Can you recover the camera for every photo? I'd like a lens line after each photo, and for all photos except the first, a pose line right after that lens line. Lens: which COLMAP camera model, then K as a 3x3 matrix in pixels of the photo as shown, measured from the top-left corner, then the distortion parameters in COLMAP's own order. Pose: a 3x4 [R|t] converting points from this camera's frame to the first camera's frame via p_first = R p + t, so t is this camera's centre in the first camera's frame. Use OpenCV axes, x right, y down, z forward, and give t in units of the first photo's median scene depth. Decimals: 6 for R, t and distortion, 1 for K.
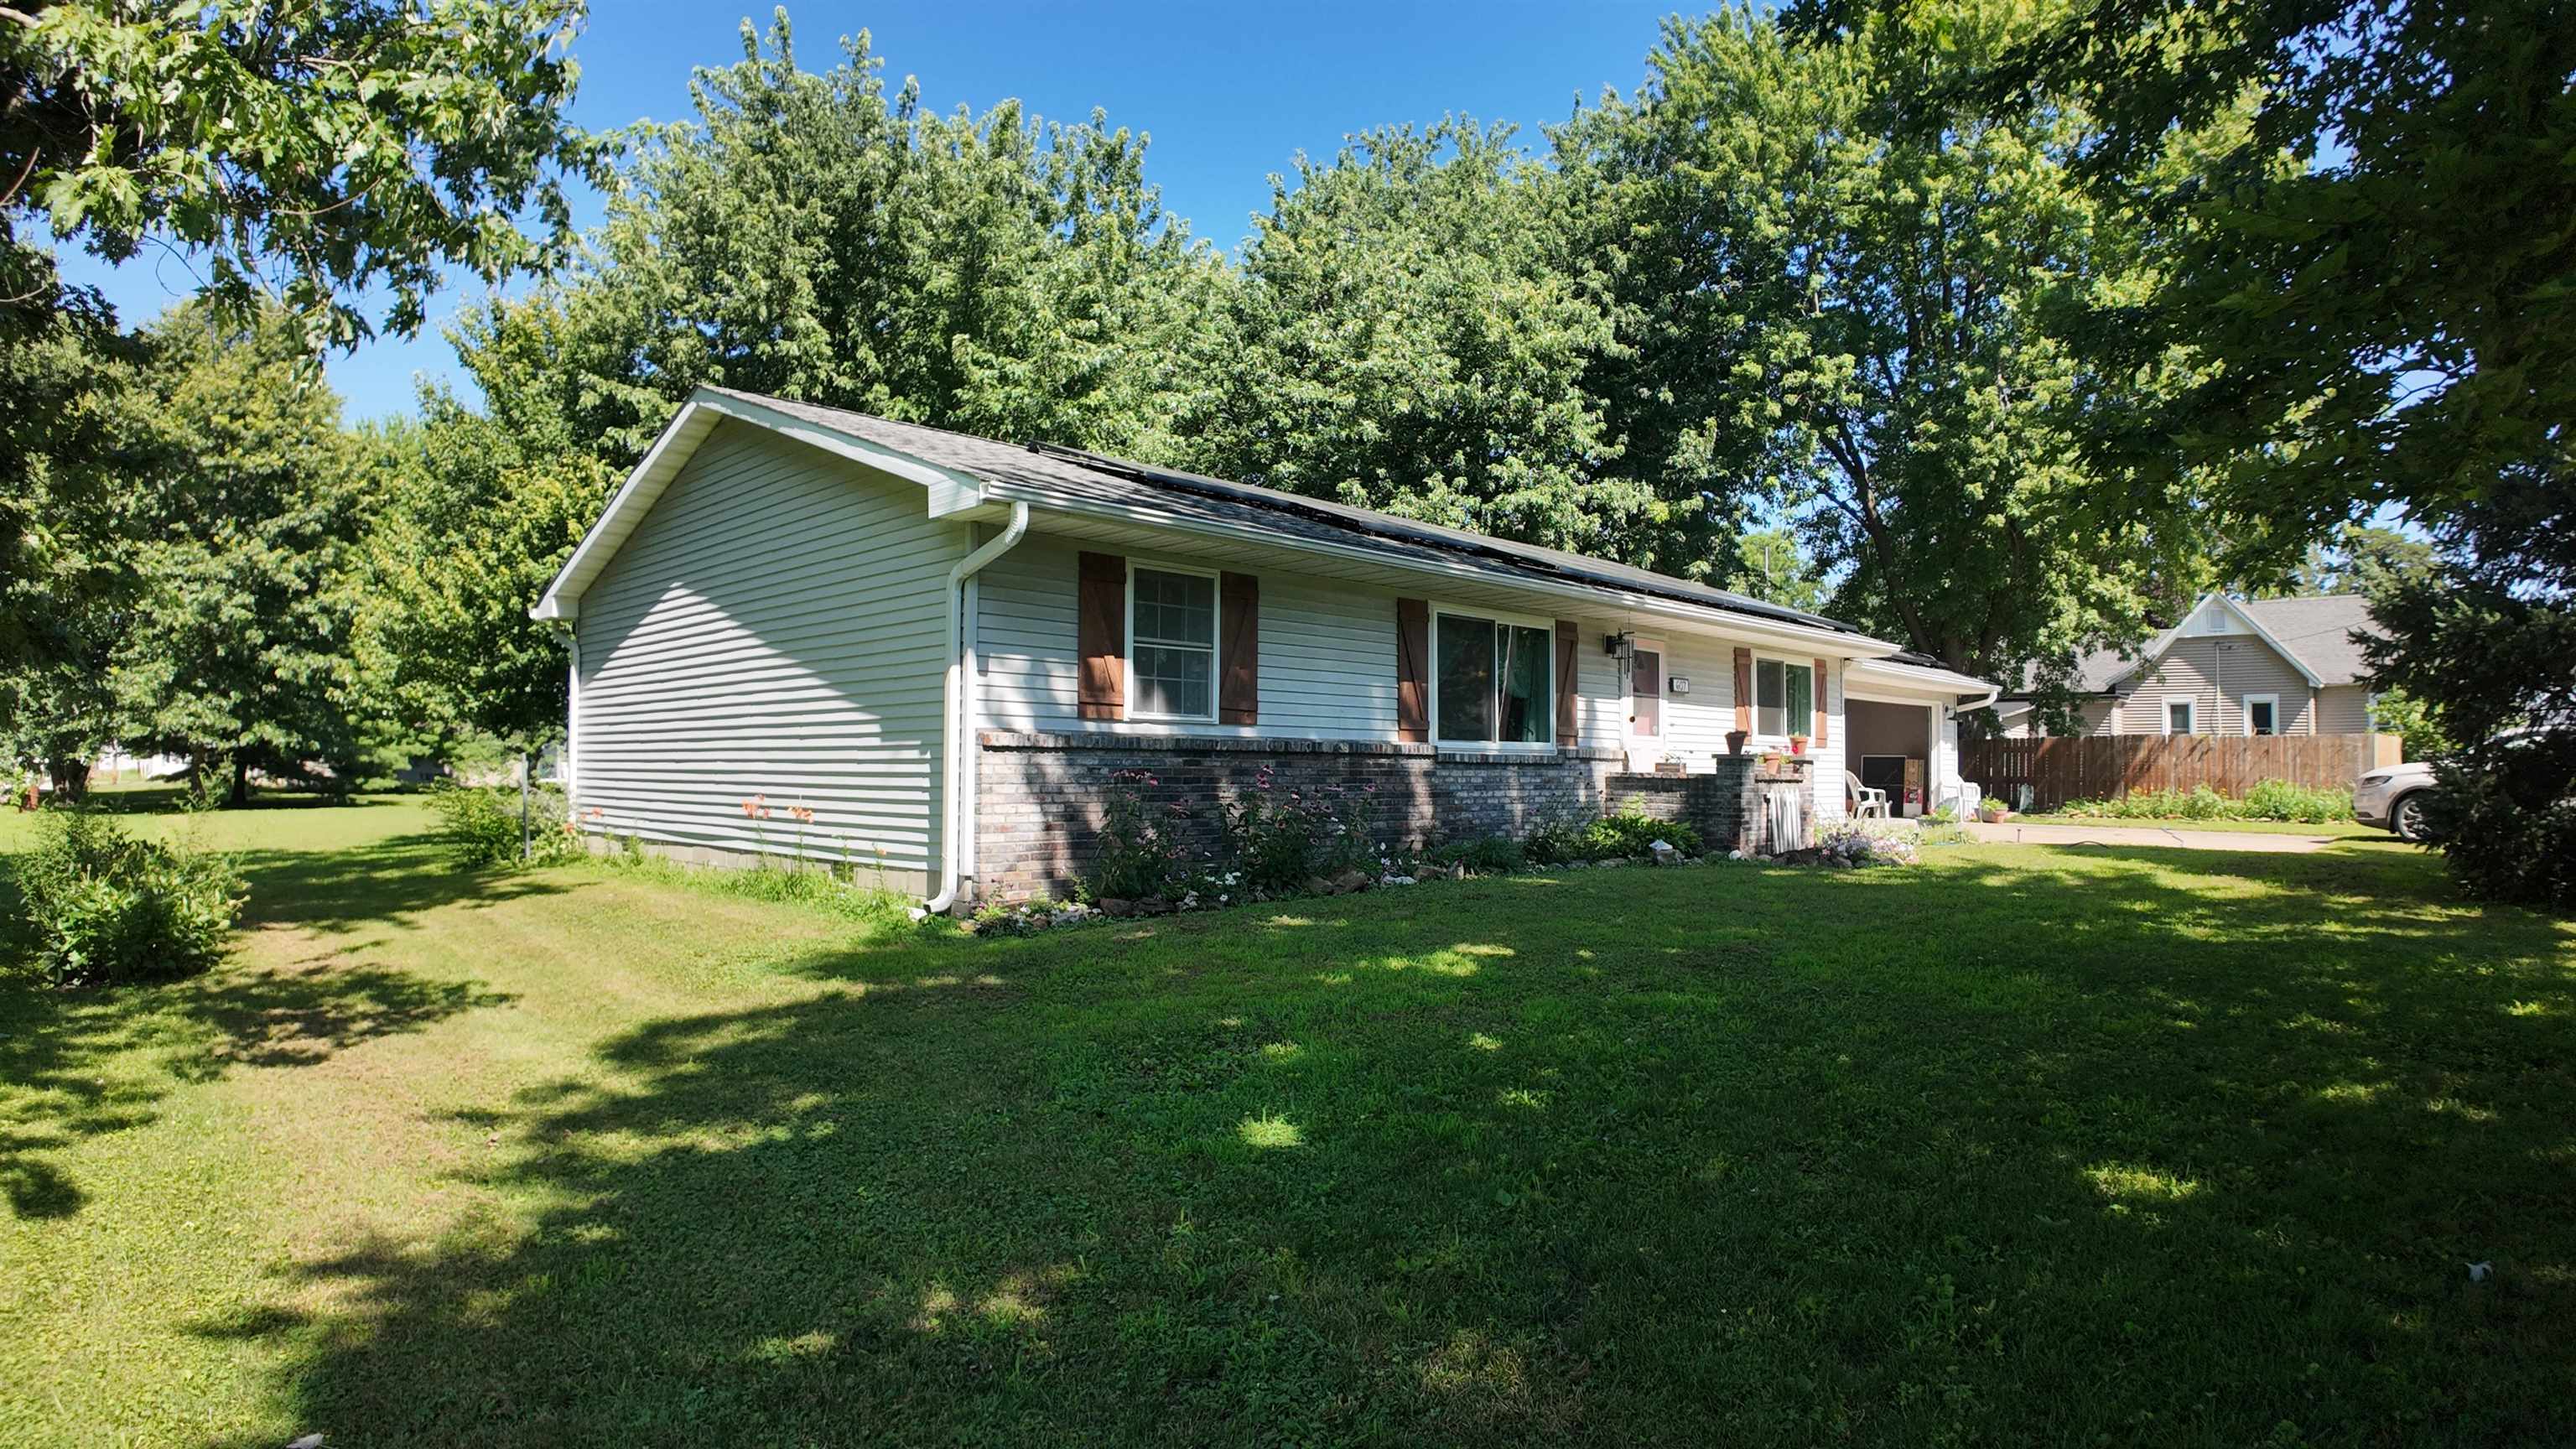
lens RADIAL K [[1364.4, 0, 1287.6], [0, 1364.4, 712.6], [0, 0, 1]] dist [-0.087756, -0.022833]
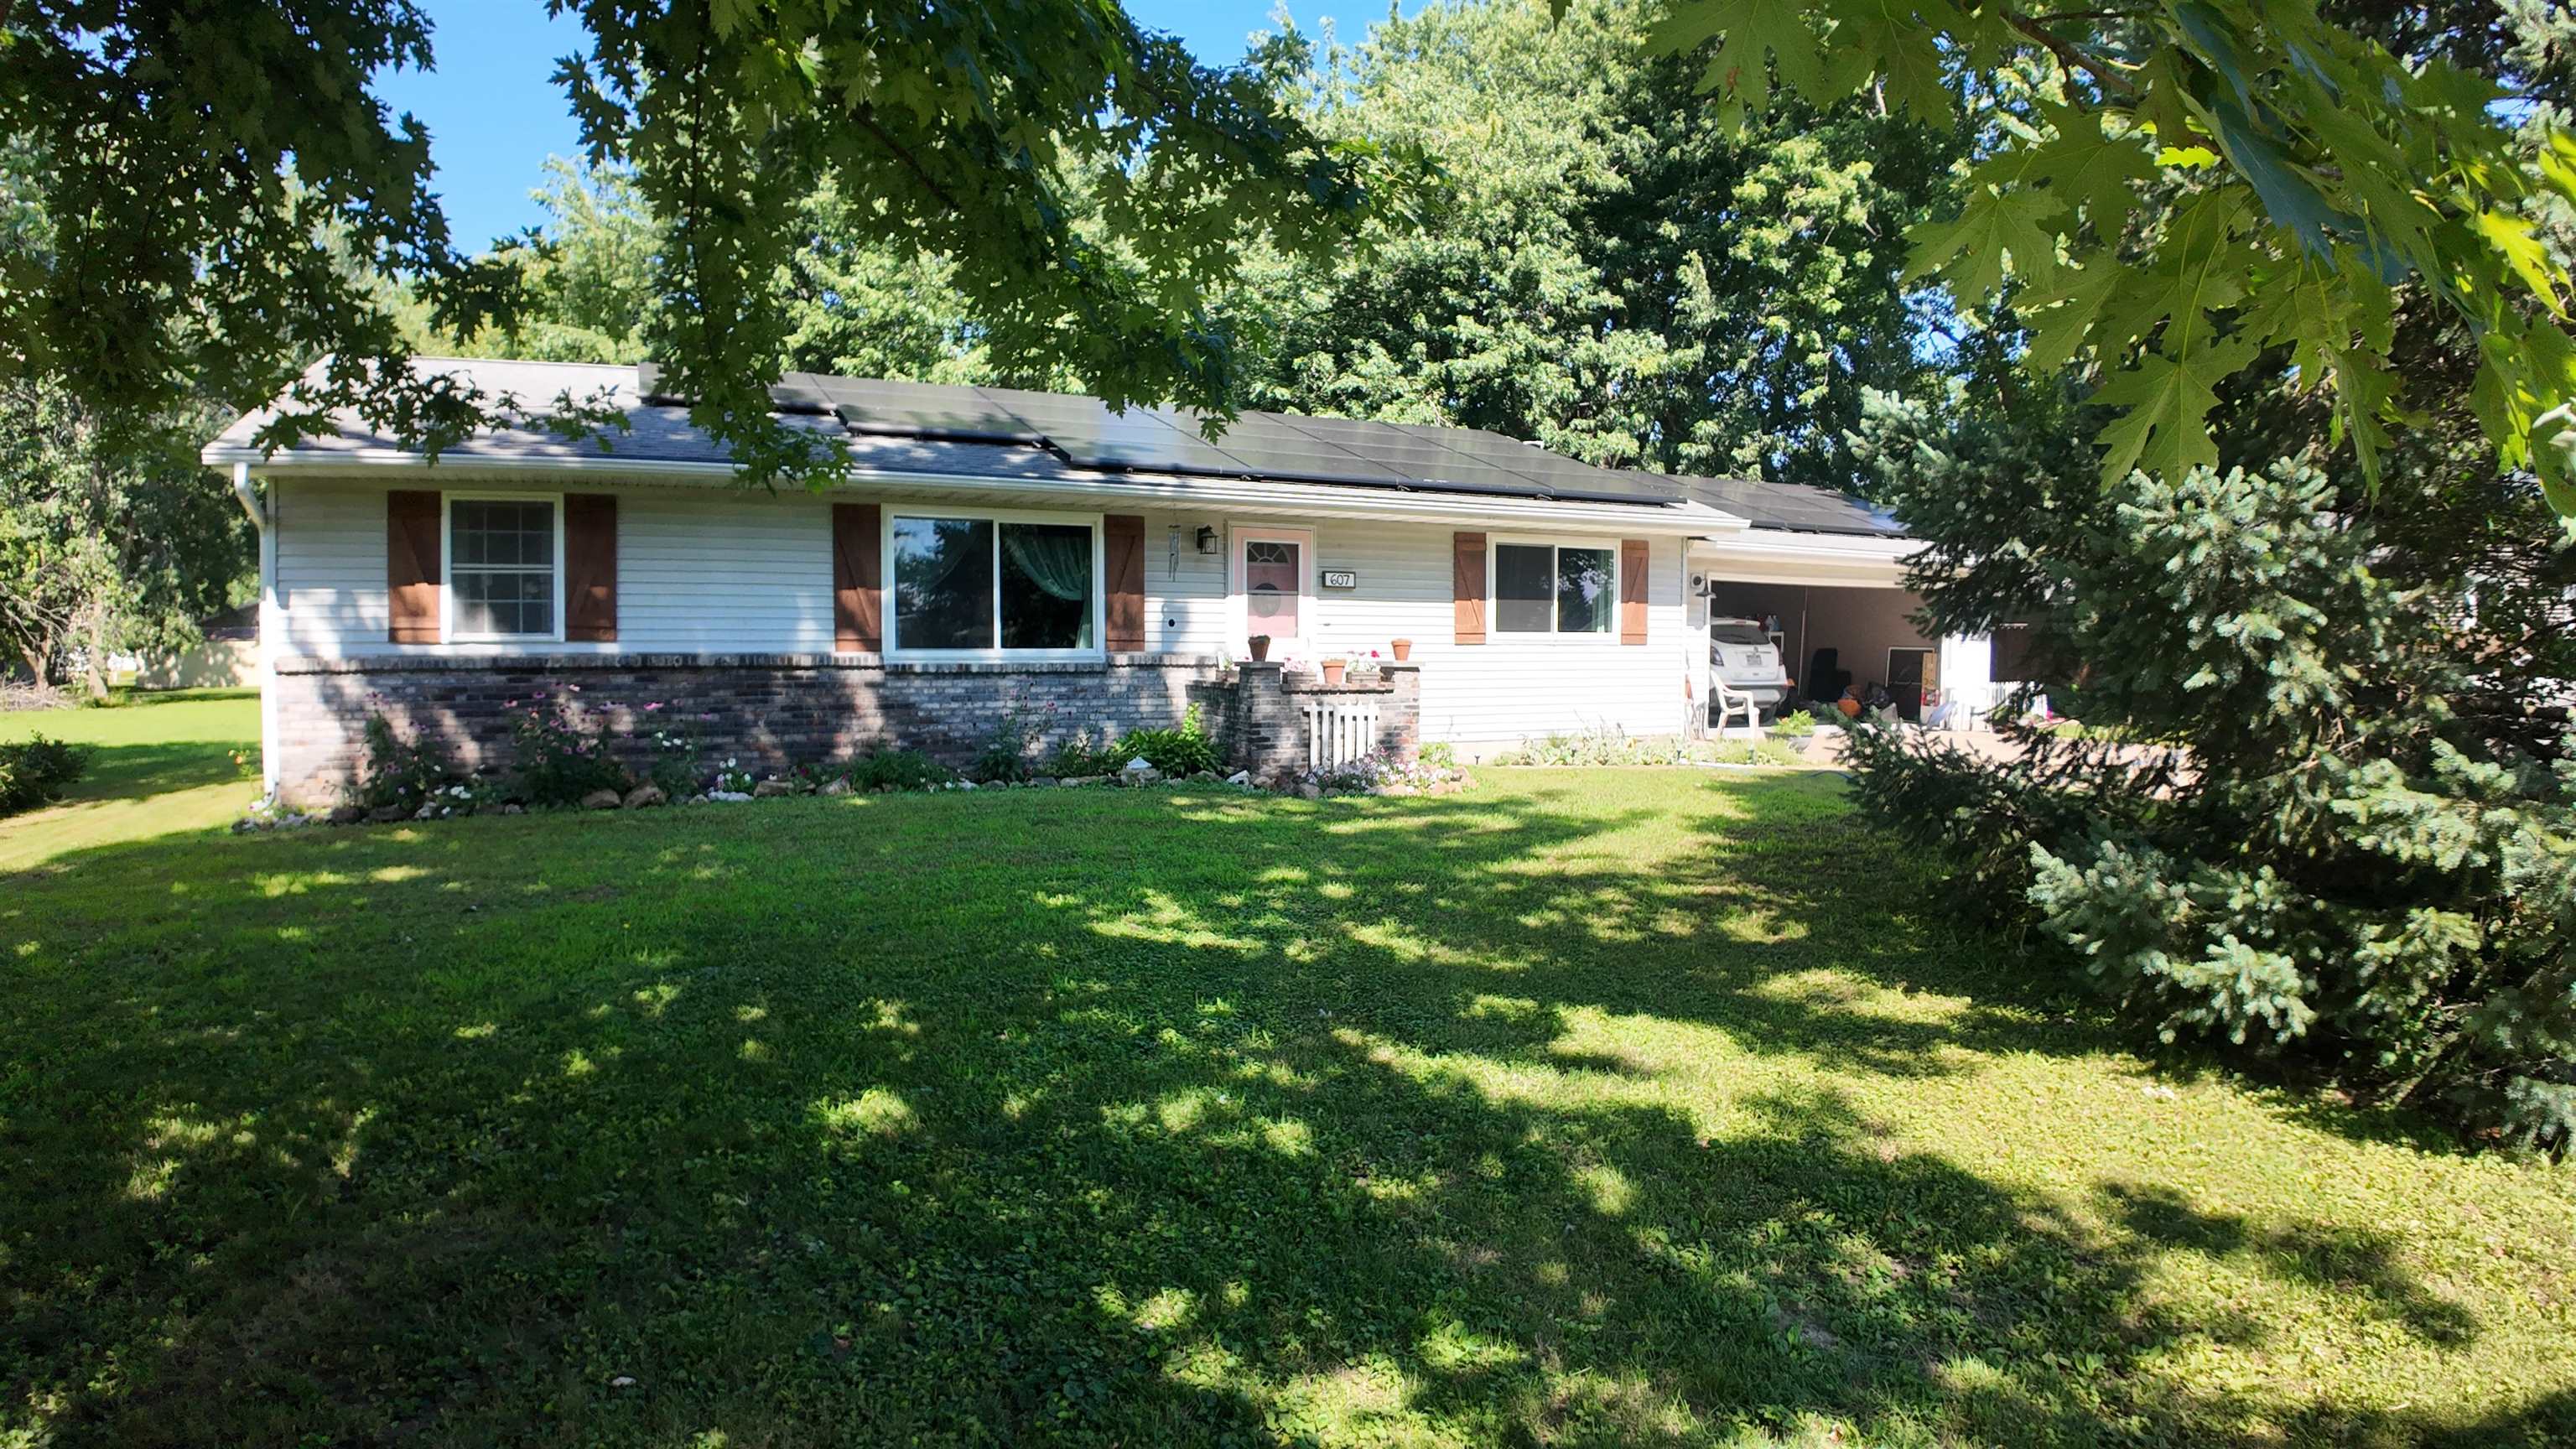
lens RADIAL K [[1364.4, 0, 1287.6], [0, 1364.4, 712.6], [0, 0, 1]] dist [-0.087756, -0.022833]
pose [[0.949130, 0.012933, -0.314618, 0.710092], [0.015934, 0.995903, 0.089008, -0.017105], [0.314481, -0.089493, 0.945036, 0.190447]]
